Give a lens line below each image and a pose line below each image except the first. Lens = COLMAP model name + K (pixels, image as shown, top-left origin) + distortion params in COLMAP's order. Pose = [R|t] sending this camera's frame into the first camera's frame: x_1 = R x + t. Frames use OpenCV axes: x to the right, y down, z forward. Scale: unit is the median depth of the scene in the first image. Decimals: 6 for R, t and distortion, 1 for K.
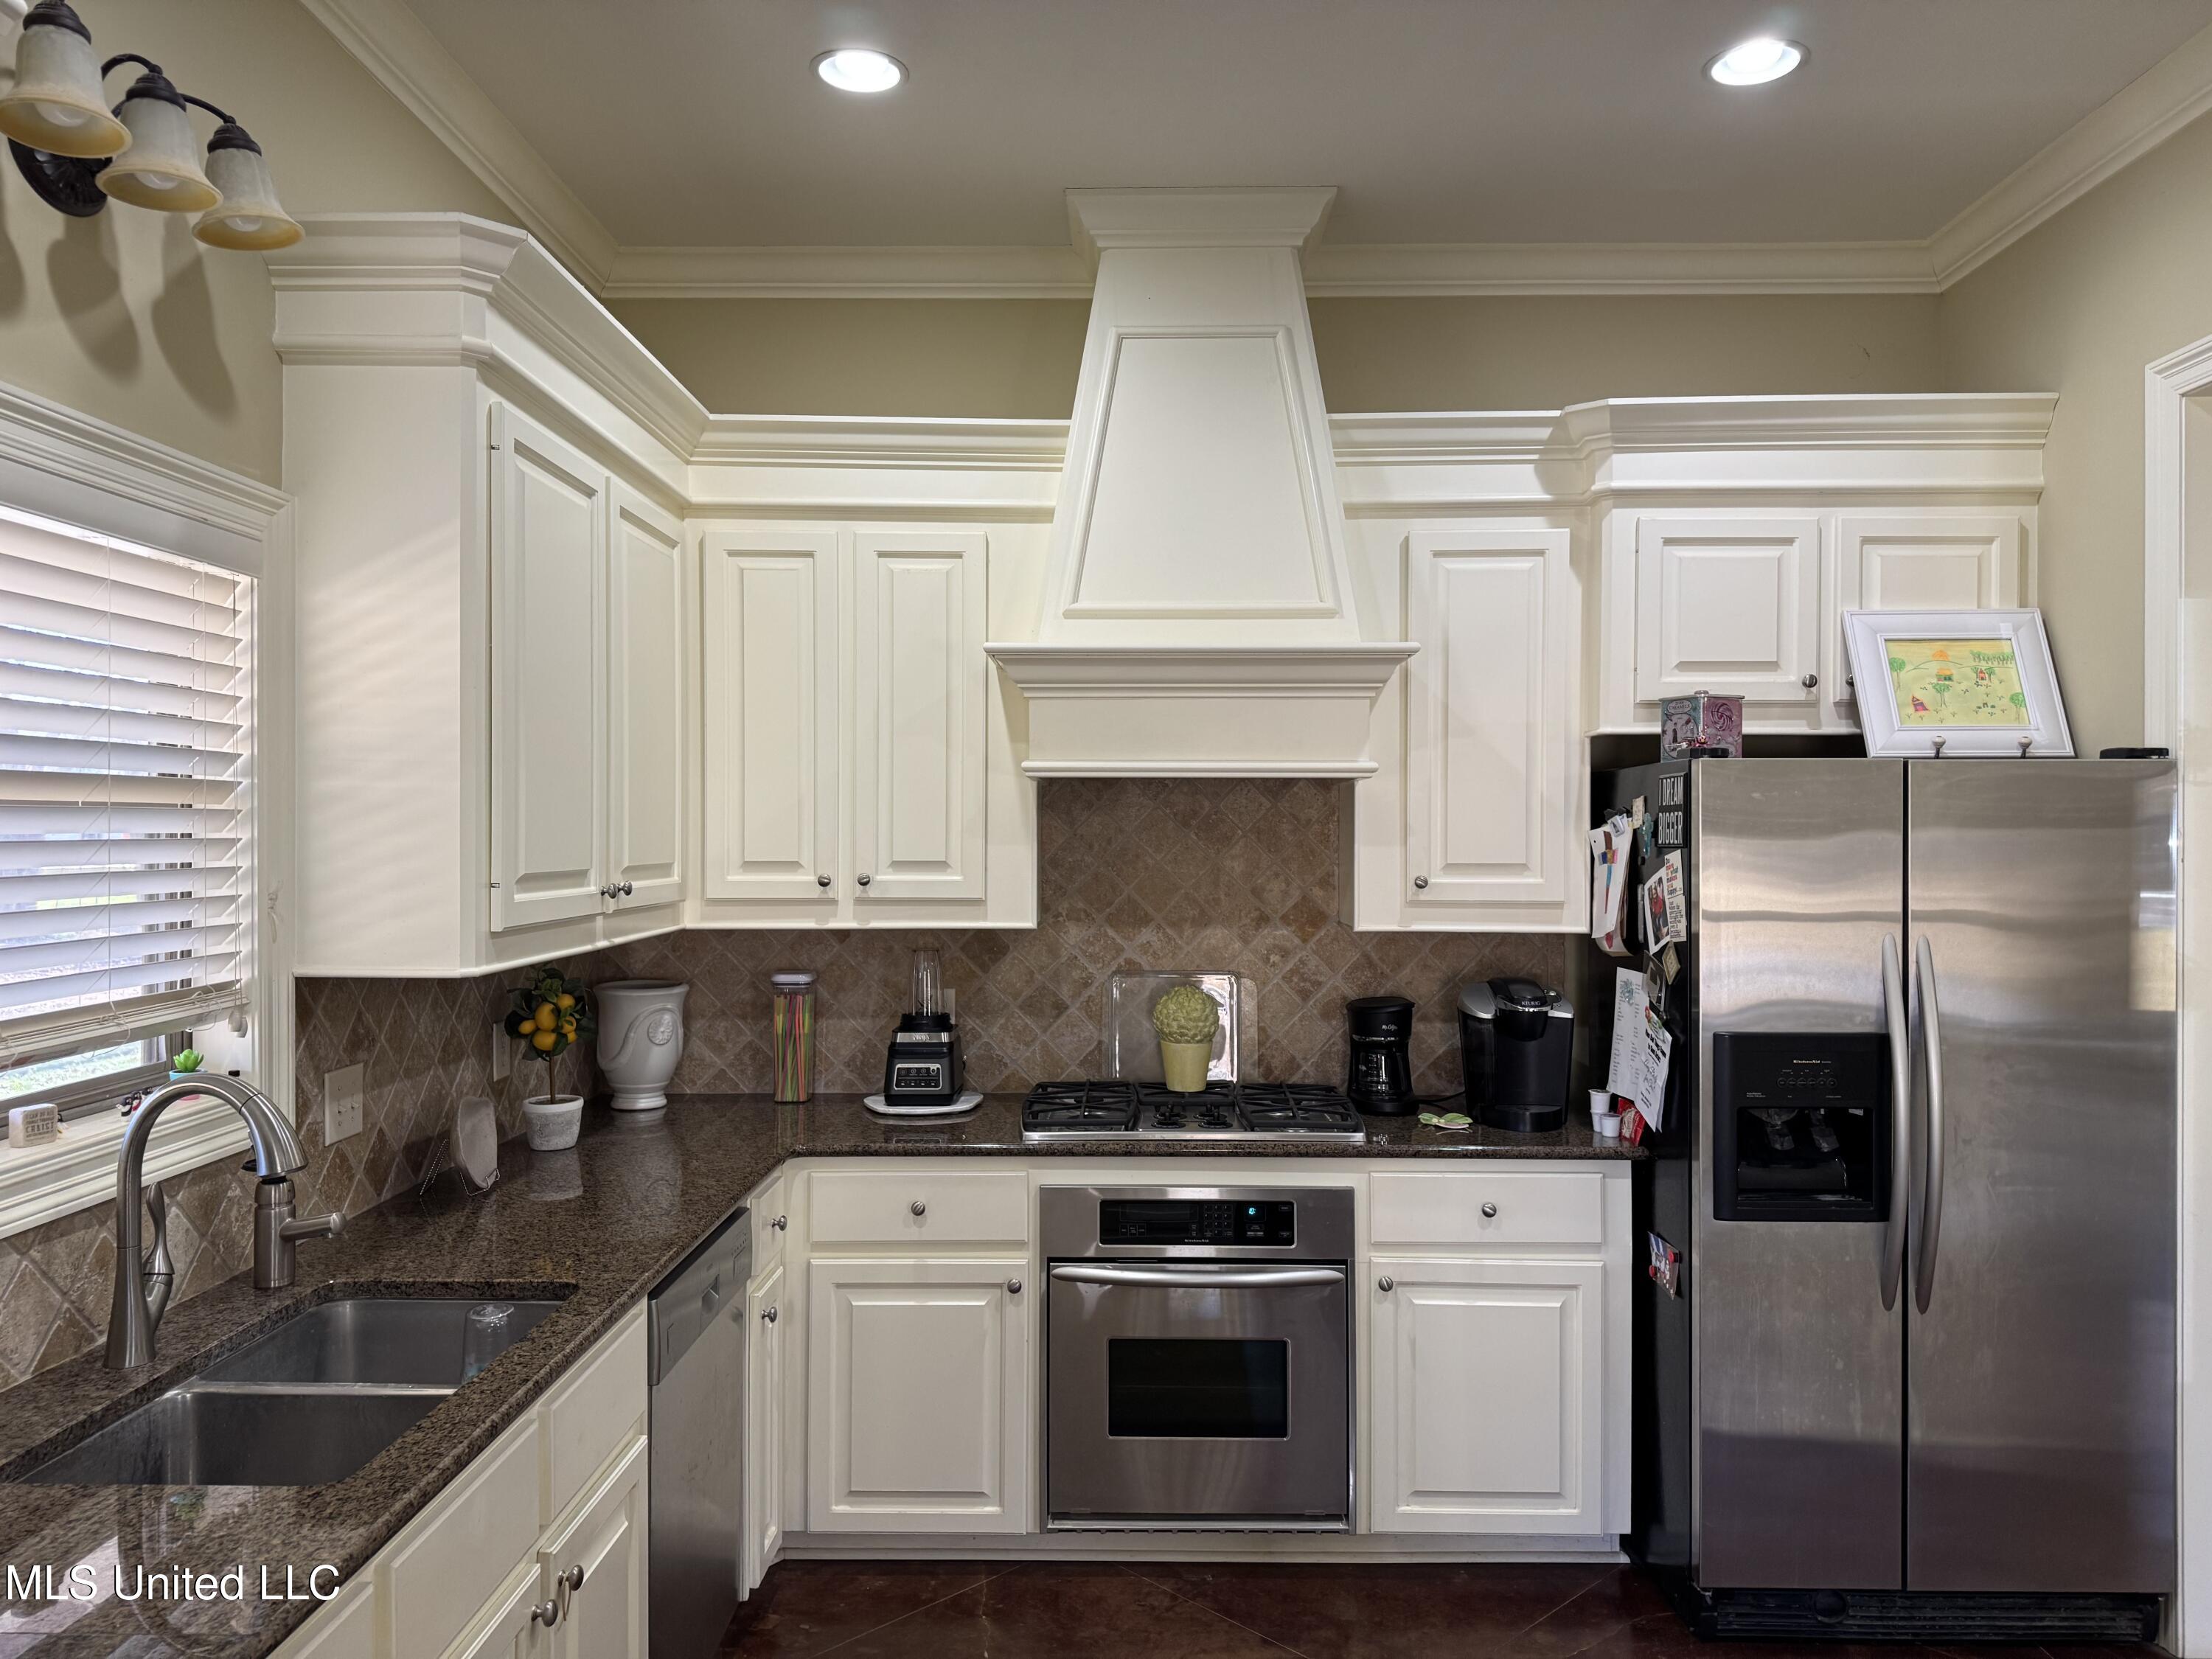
lens RADIAL K [[1548.0, 0, 1106.0], [0, 1548.0, 829.5], [0, 0, 1]] dist [0.156885, -0.265570]
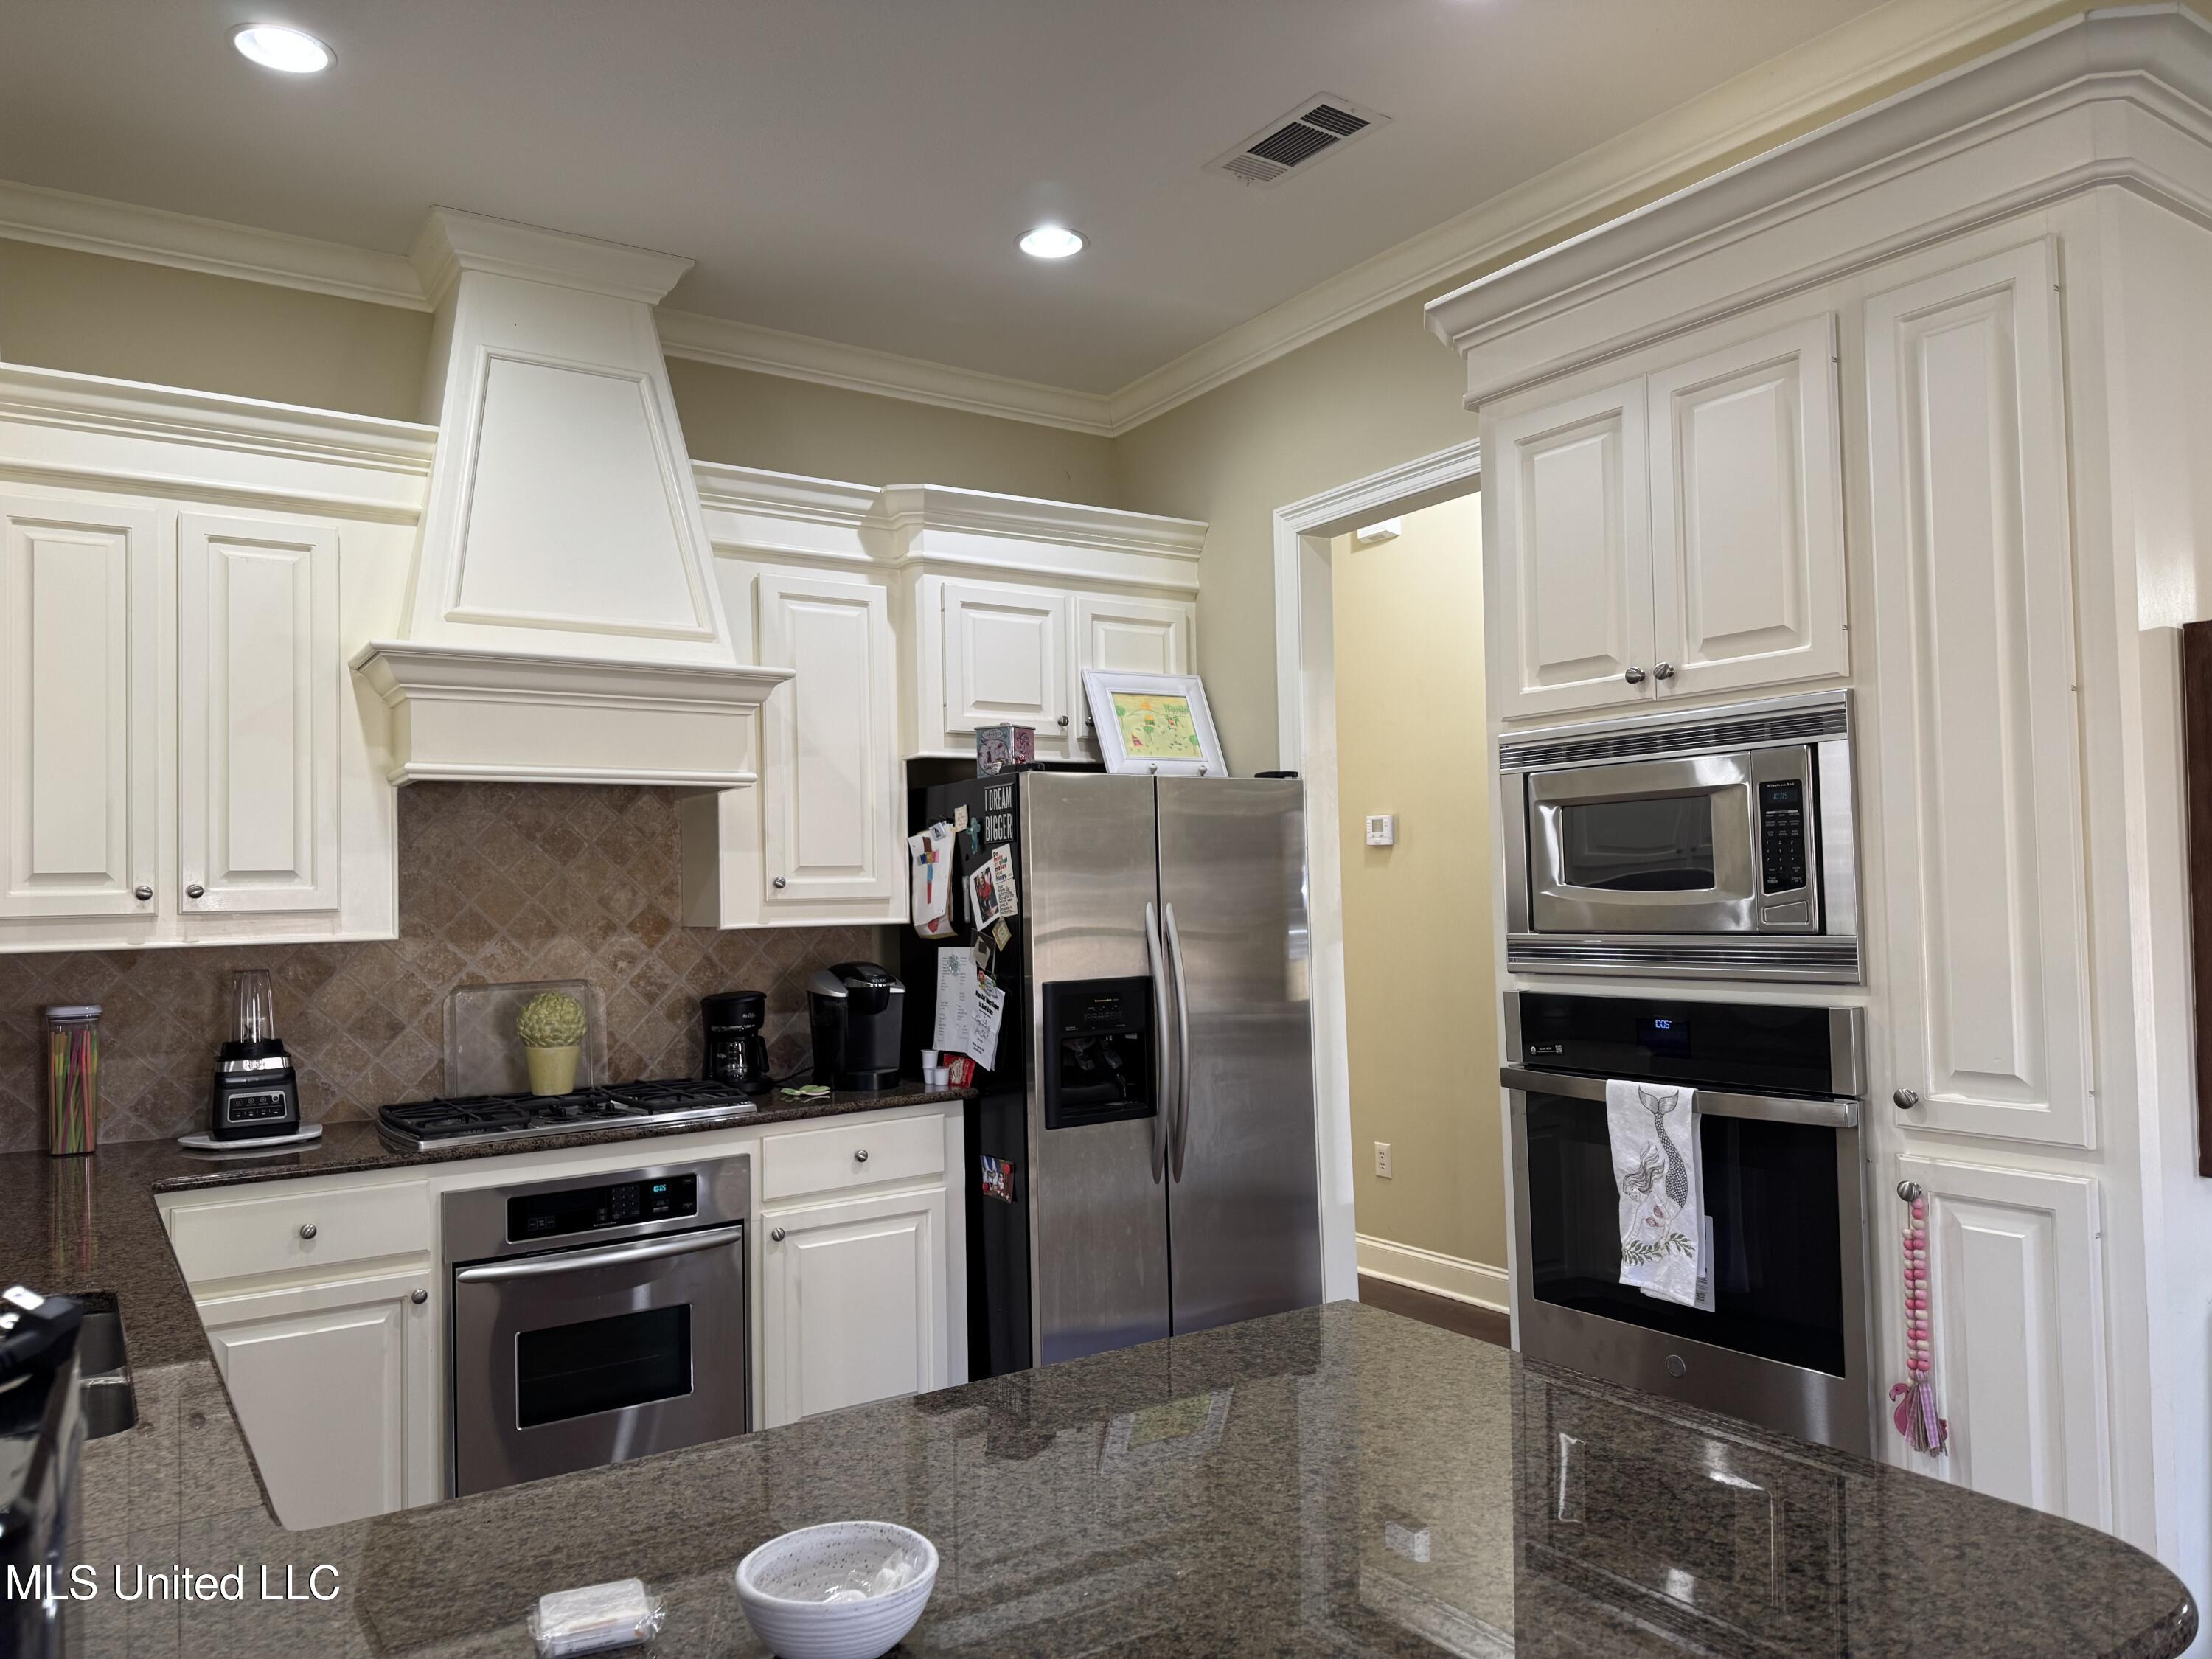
lens RADIAL K [[1548.0, 0, 1106.0], [0, 1548.0, 829.5], [0, 0, 1]] dist [0.156885, -0.265570]
pose [[0.818853, 0.003144, 0.573994, -0.256882], [0.025464, 0.998802, -0.041797, 0.049389], [-0.573438, 0.048842, 0.817792, -0.061941]]
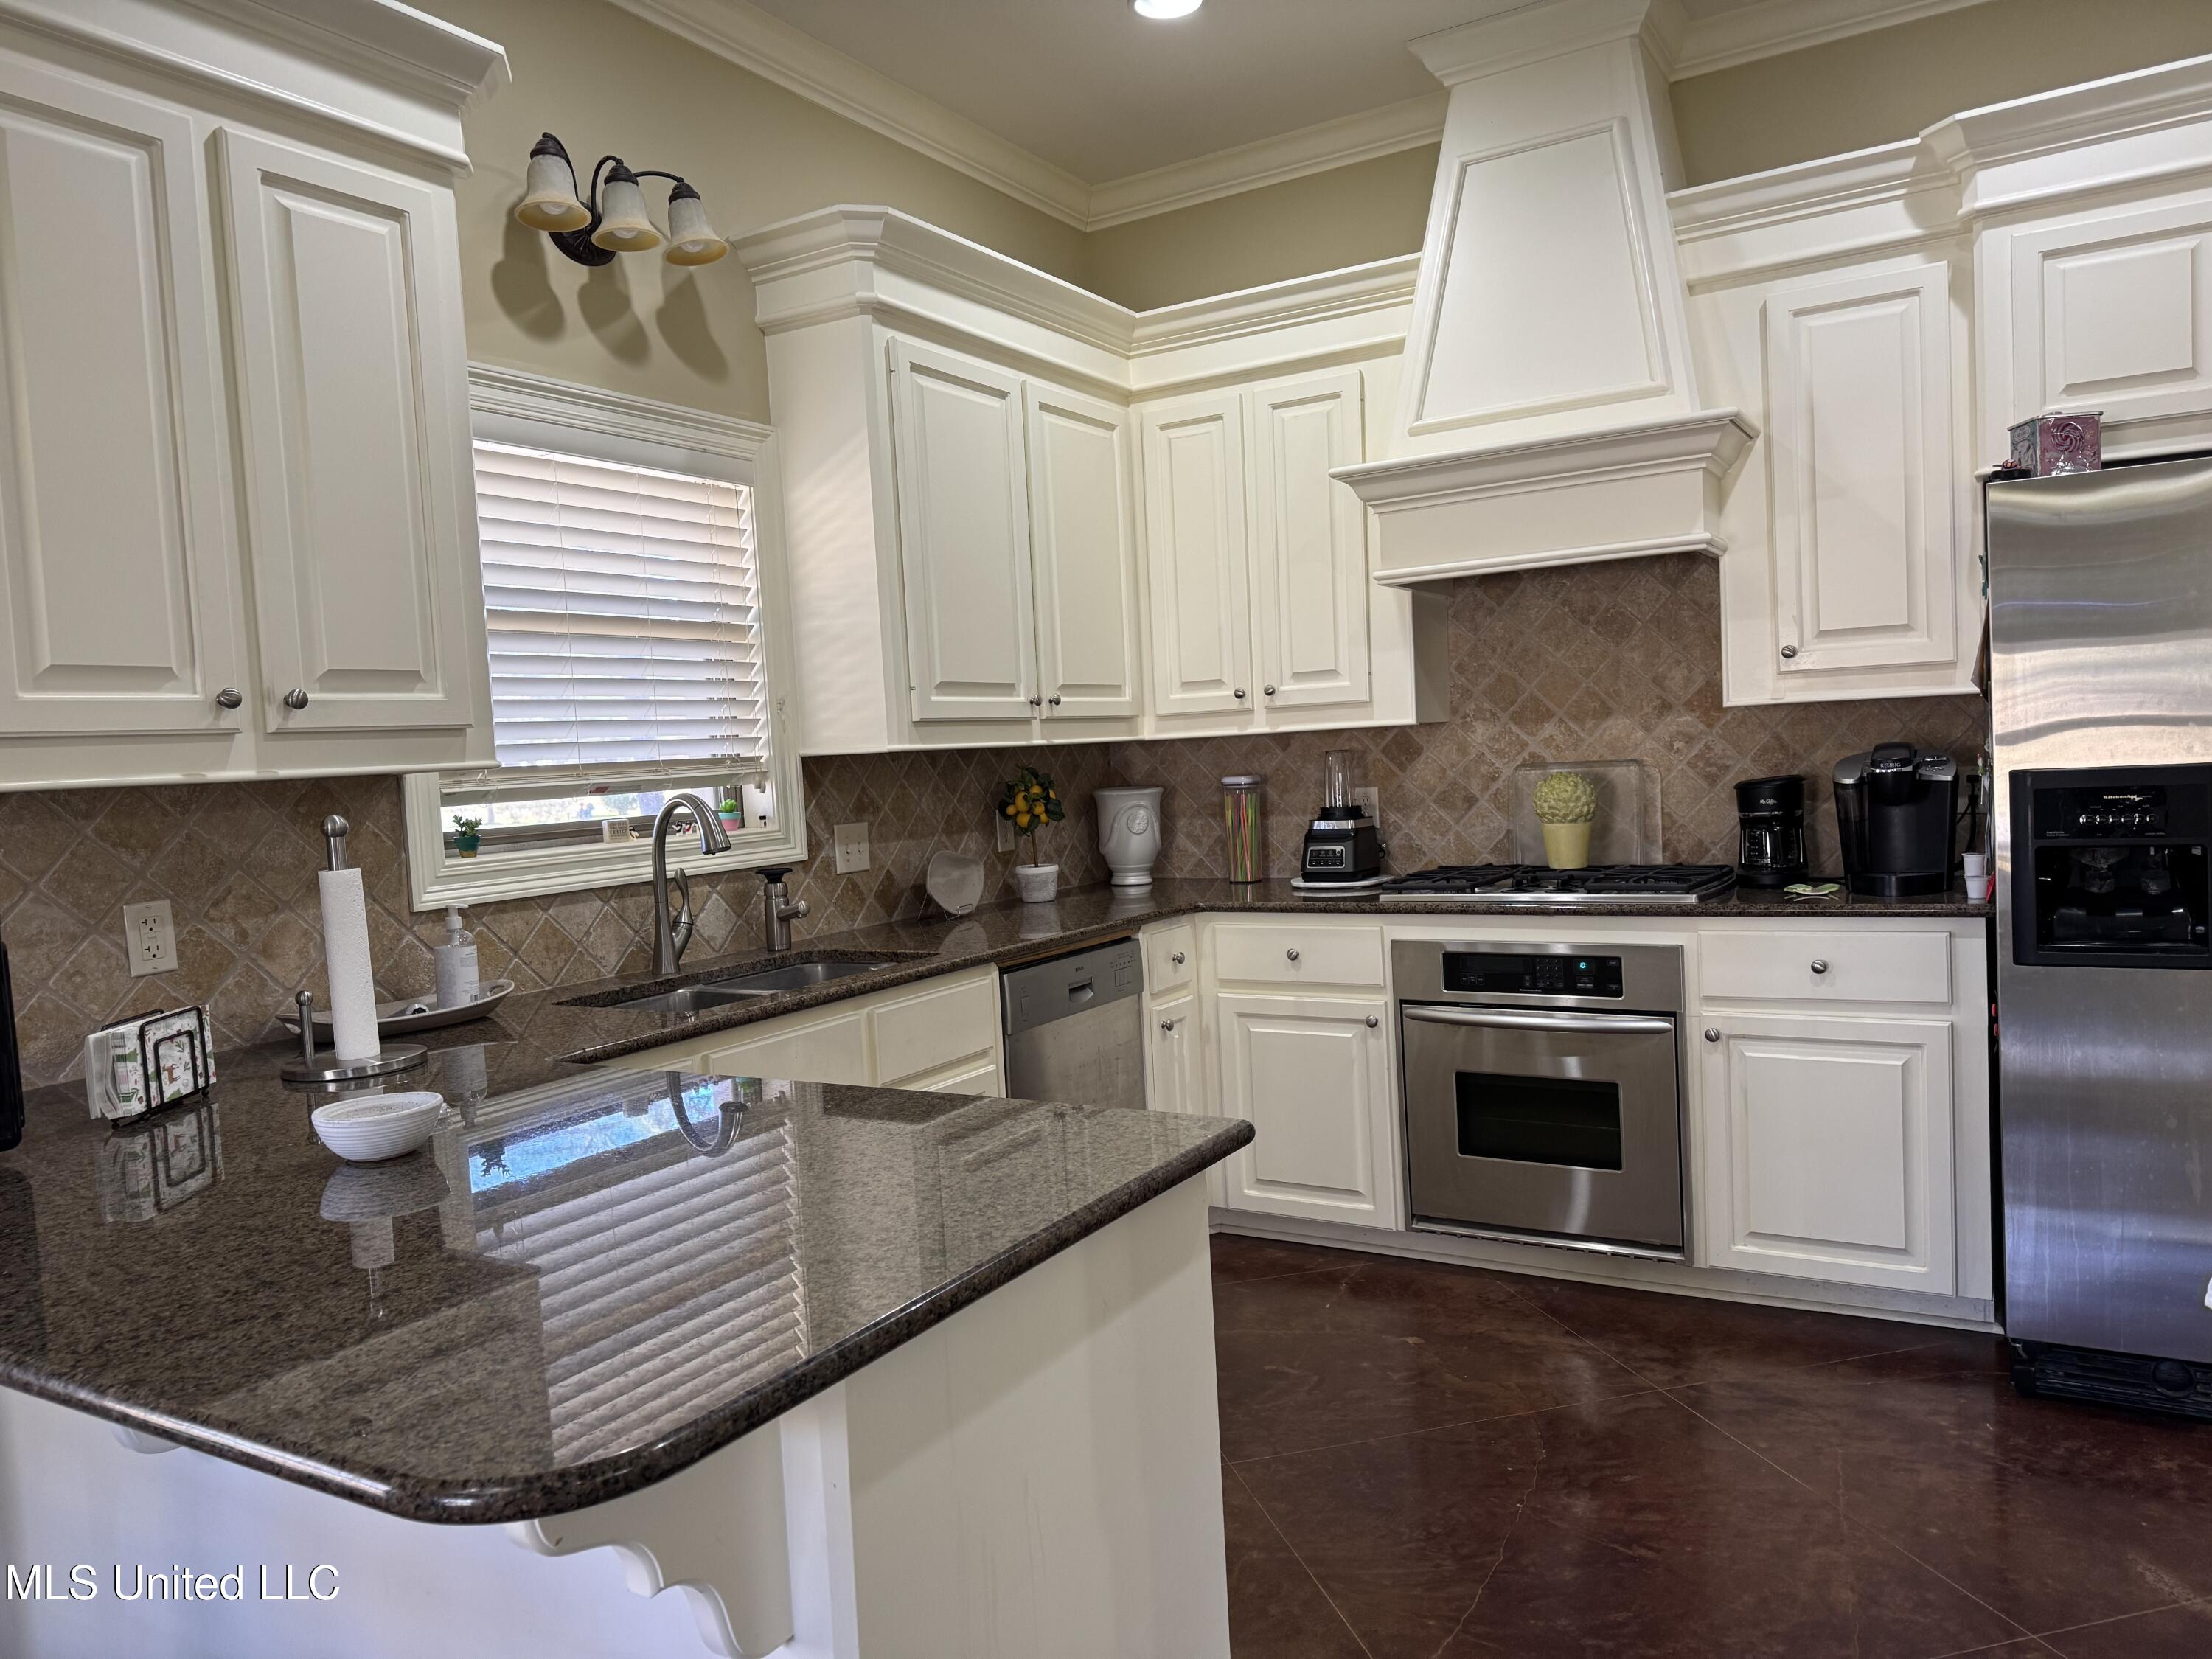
lens RADIAL K [[1548.0, 0, 1106.0], [0, 1548.0, 829.5], [0, 0, 1]] dist [0.156885, -0.265570]
pose [[0.860312, -0.022244, -0.509282, 0.343441], [0.053687, 0.997445, 0.047126, 0.077306], [0.506932, -0.067885, 0.859309, -0.085352]]
